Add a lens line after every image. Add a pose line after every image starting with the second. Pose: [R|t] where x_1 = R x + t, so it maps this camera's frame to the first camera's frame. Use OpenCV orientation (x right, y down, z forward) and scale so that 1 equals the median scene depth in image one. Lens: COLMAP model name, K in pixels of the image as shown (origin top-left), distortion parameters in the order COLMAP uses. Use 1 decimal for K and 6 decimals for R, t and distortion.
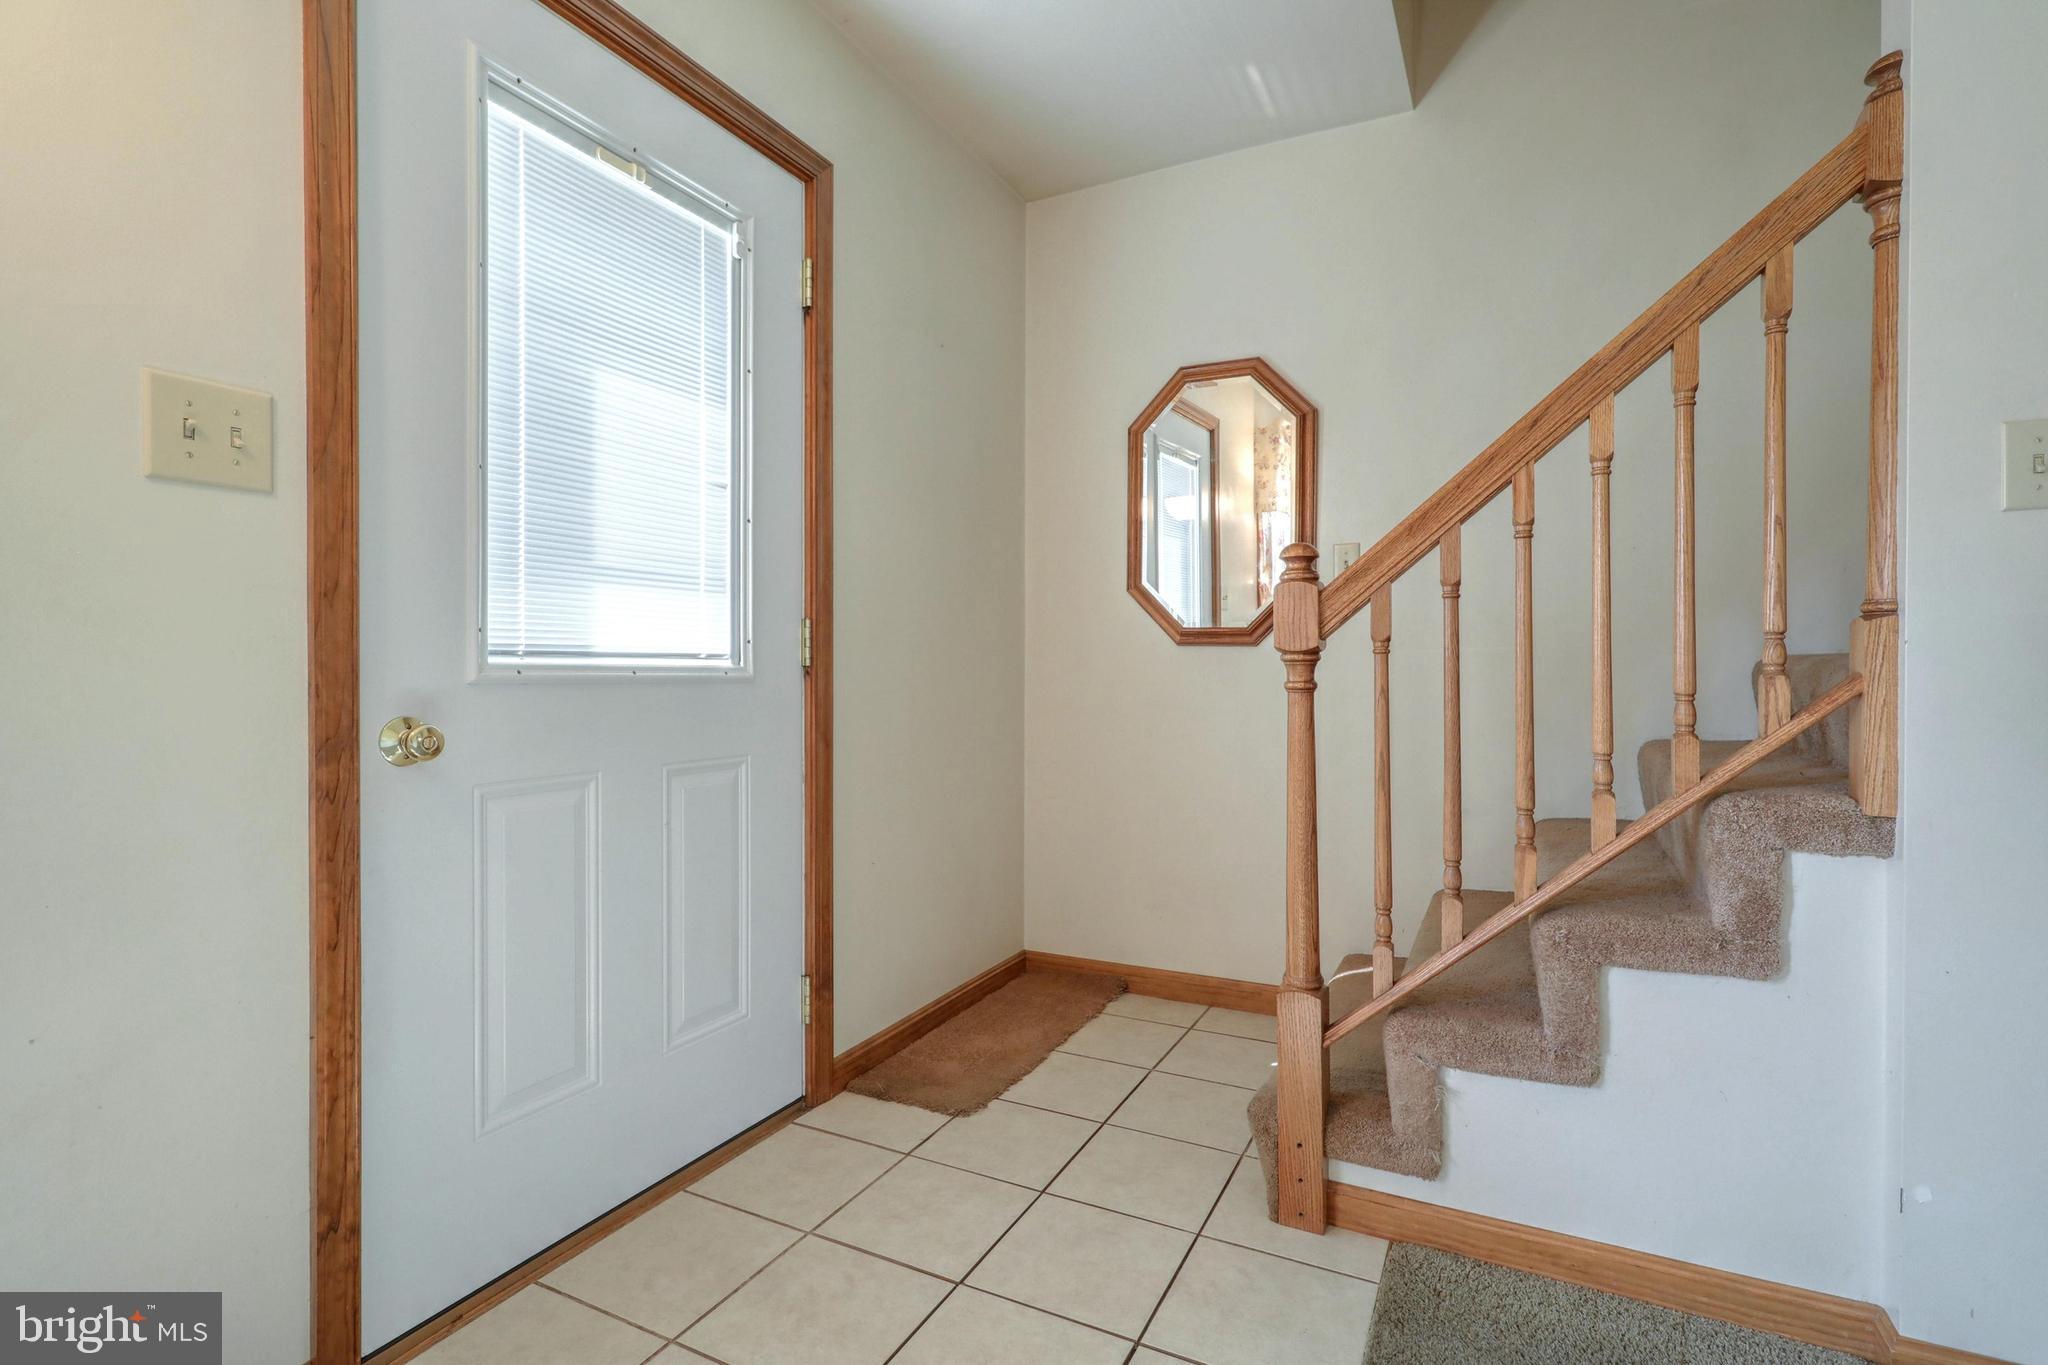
lens RADIAL K [[969.0, 0, 1034.4], [0, 969.0, 682.3], [0, 0, 1]] dist [-0.005484, 0.004354]
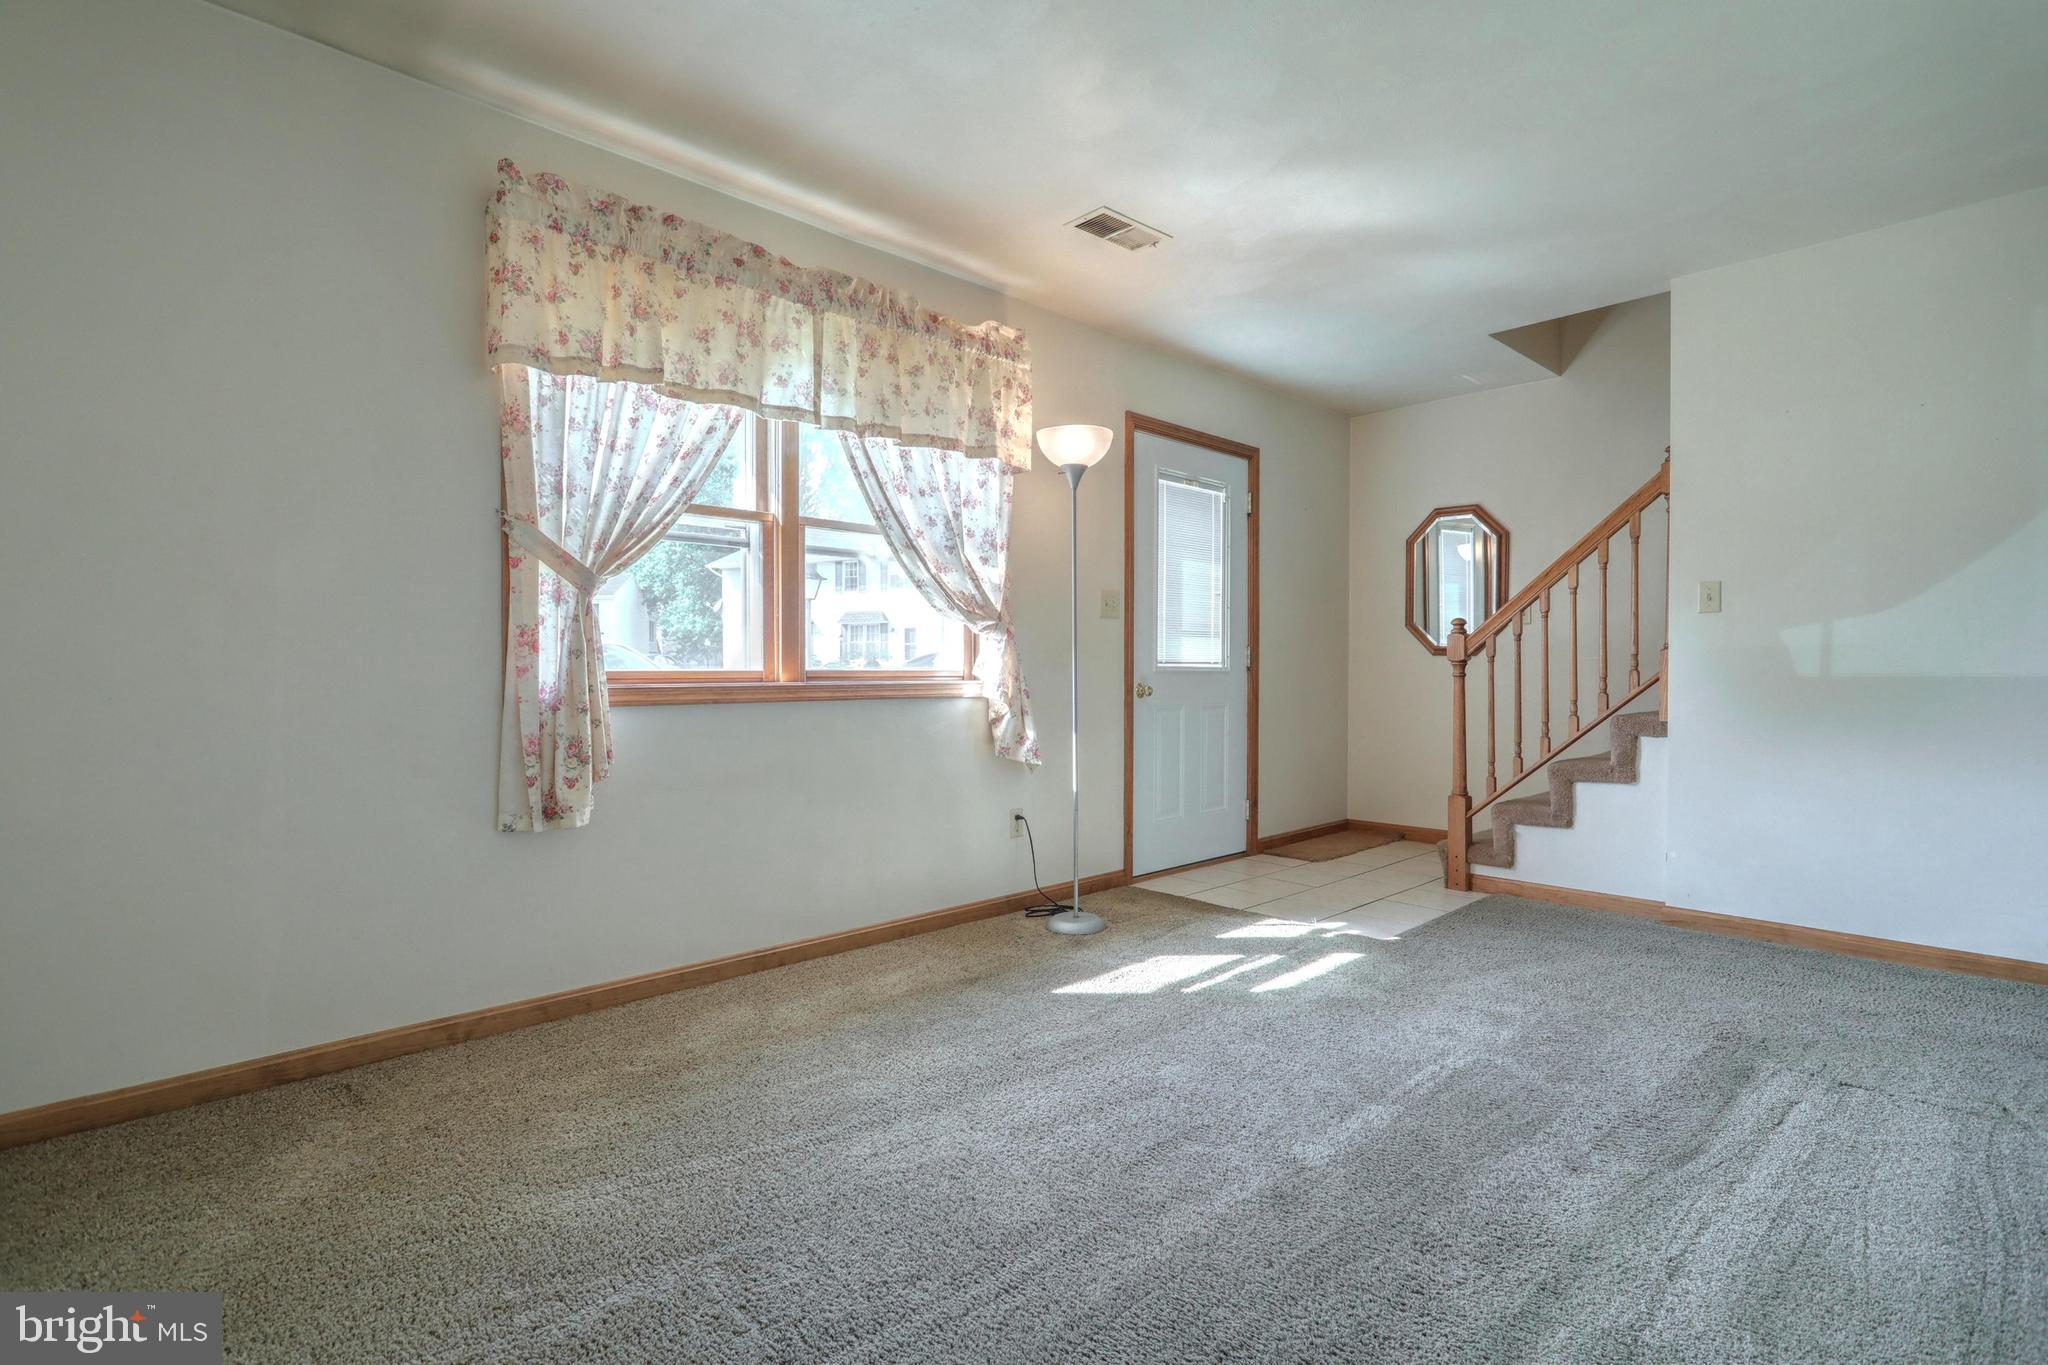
lens RADIAL K [[969.0, 0, 1051.4], [0, 969.0, 676.5], [0, 0, 1]] dist [-0.005484, 0.004354]
pose [[0.949042, 0.004327, -0.315121, 0.056735], [-0.005840, 0.999976, -0.003857, 0.020360], [0.315097, 0.005501, 0.949044, -1.526799]]
